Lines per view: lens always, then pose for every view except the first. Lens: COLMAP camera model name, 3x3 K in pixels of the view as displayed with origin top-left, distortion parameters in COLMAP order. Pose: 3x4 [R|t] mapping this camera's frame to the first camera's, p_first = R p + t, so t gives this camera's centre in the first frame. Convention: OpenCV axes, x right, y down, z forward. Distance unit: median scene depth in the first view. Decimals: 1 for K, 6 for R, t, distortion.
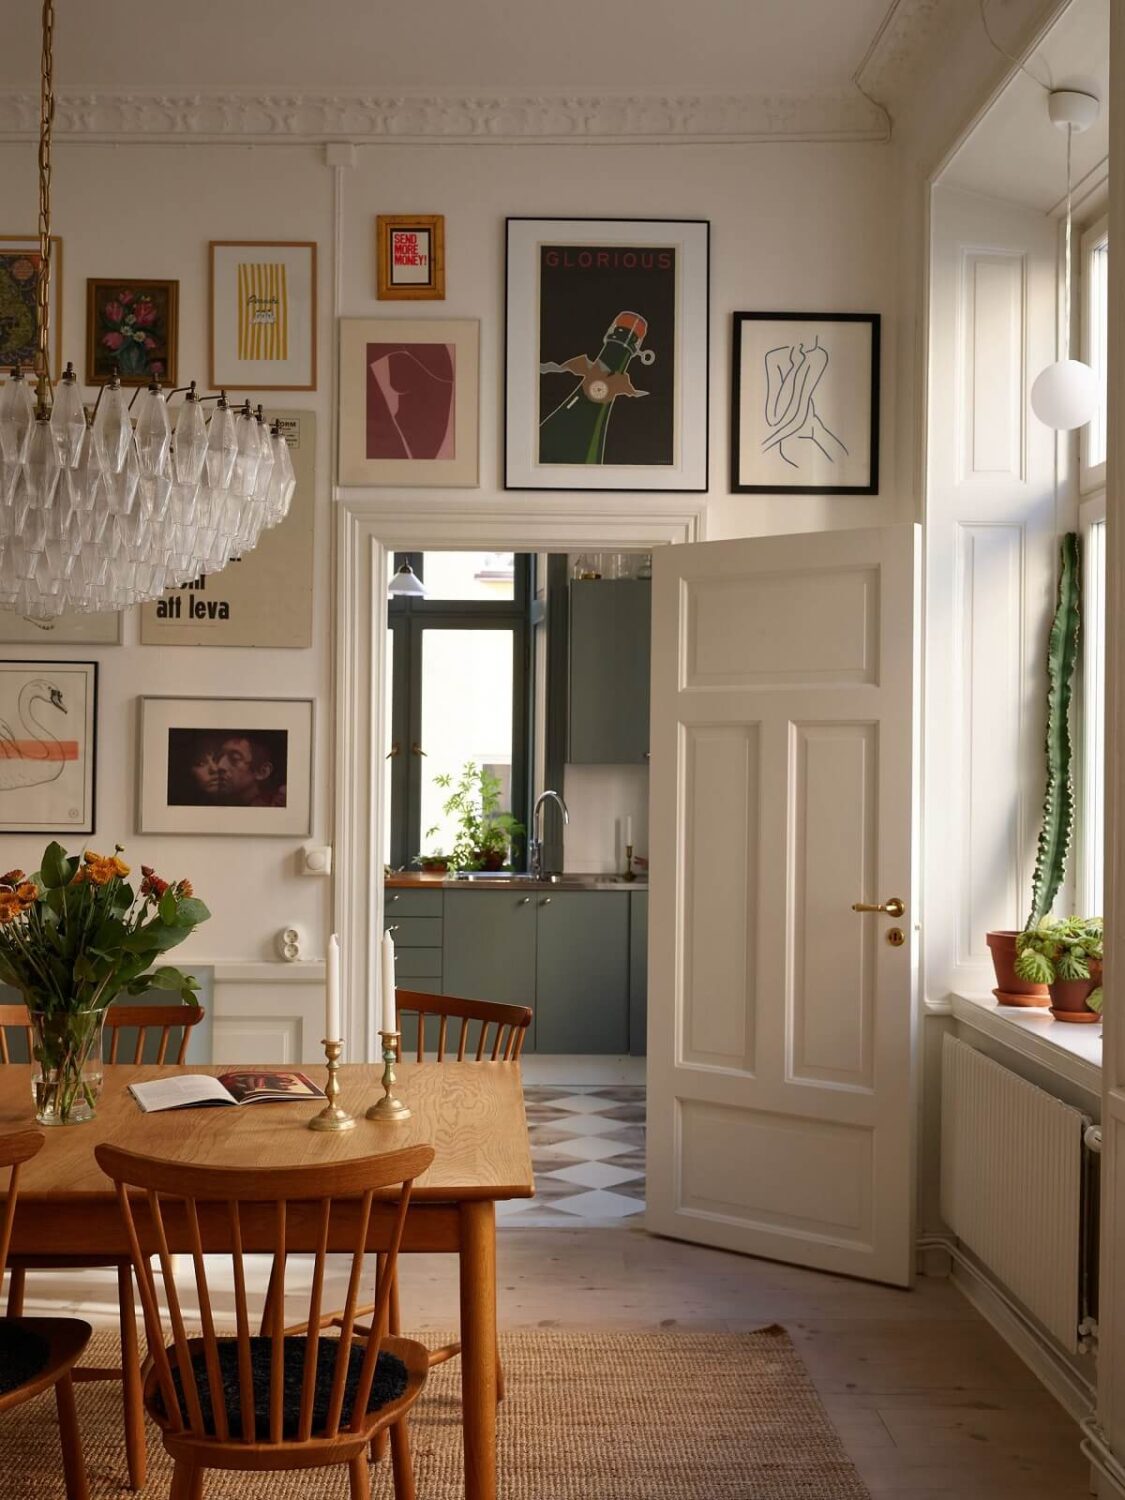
lens RADIAL K [[1513.9, 0, 563.9], [0, 1513.9, 760.4], [0, 0, 1]] dist [-0.007060, 0.000000]
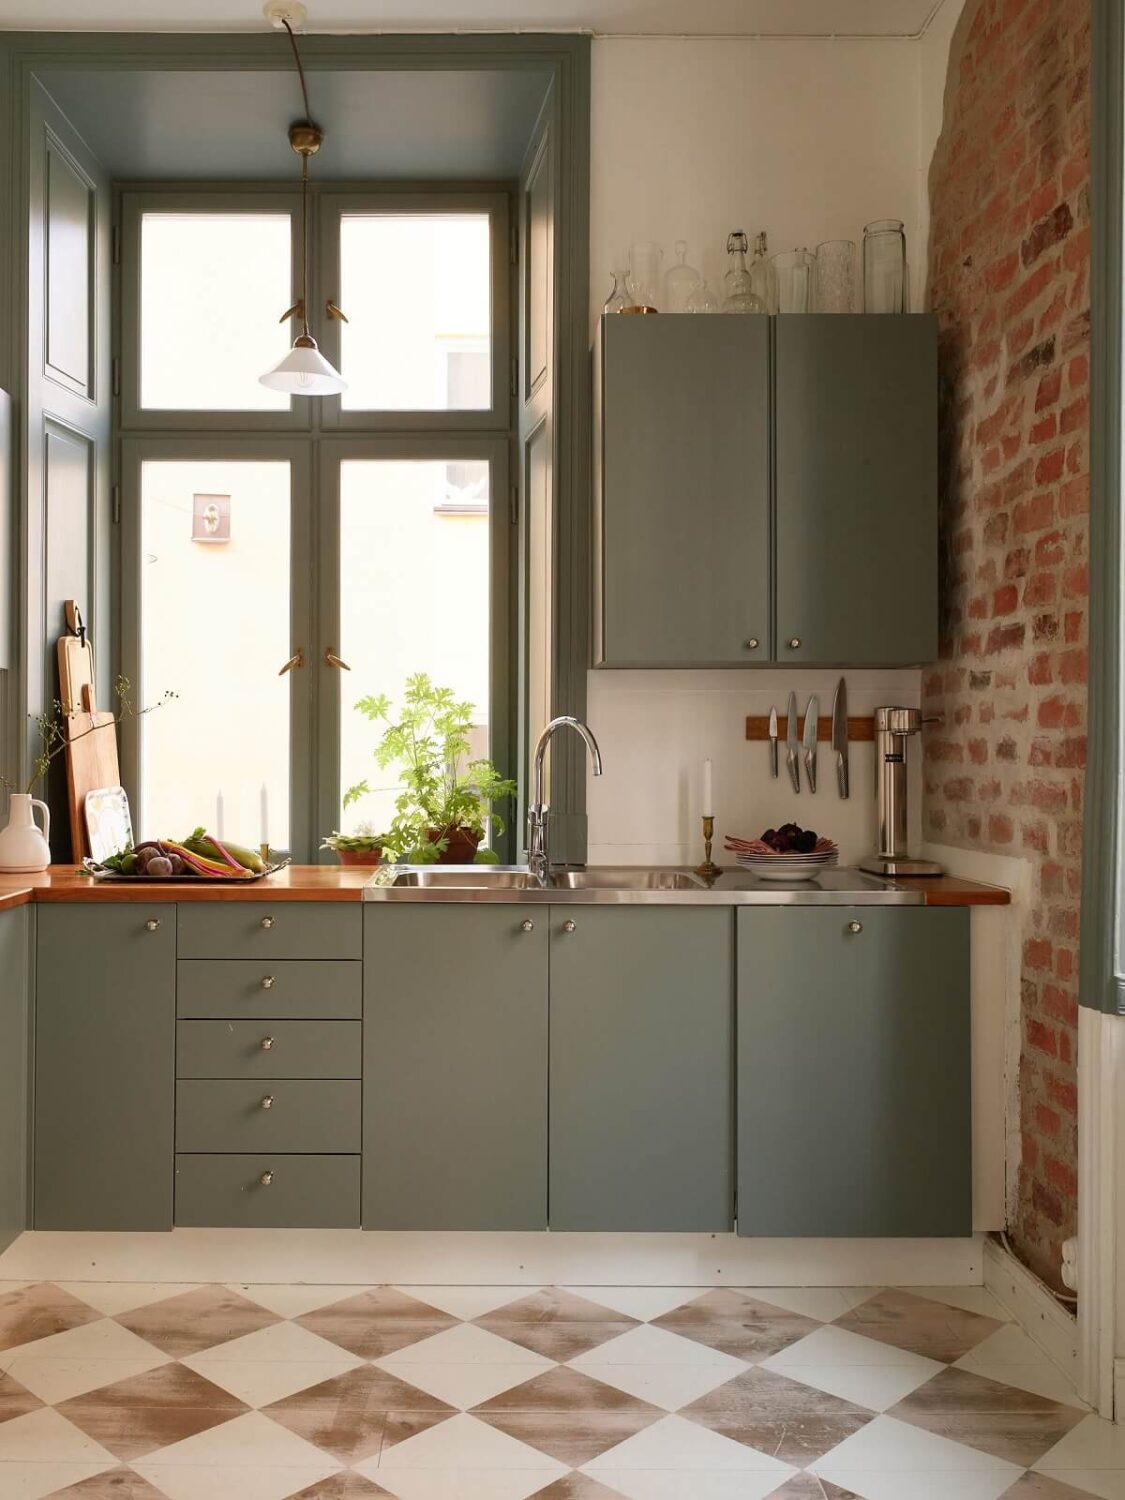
lens RADIAL K [[1294.8, 0, 495.2], [0, 1294.8, 750.3], [0, 0, 1]] dist [0.021808, -0.046985]
pose [[0.999797, -0.009003, -0.018024, -0.036323], [0.009097, 0.999945, 0.005154, 0.042236], [0.017977, -0.005317, 0.999824, 0.756106]]
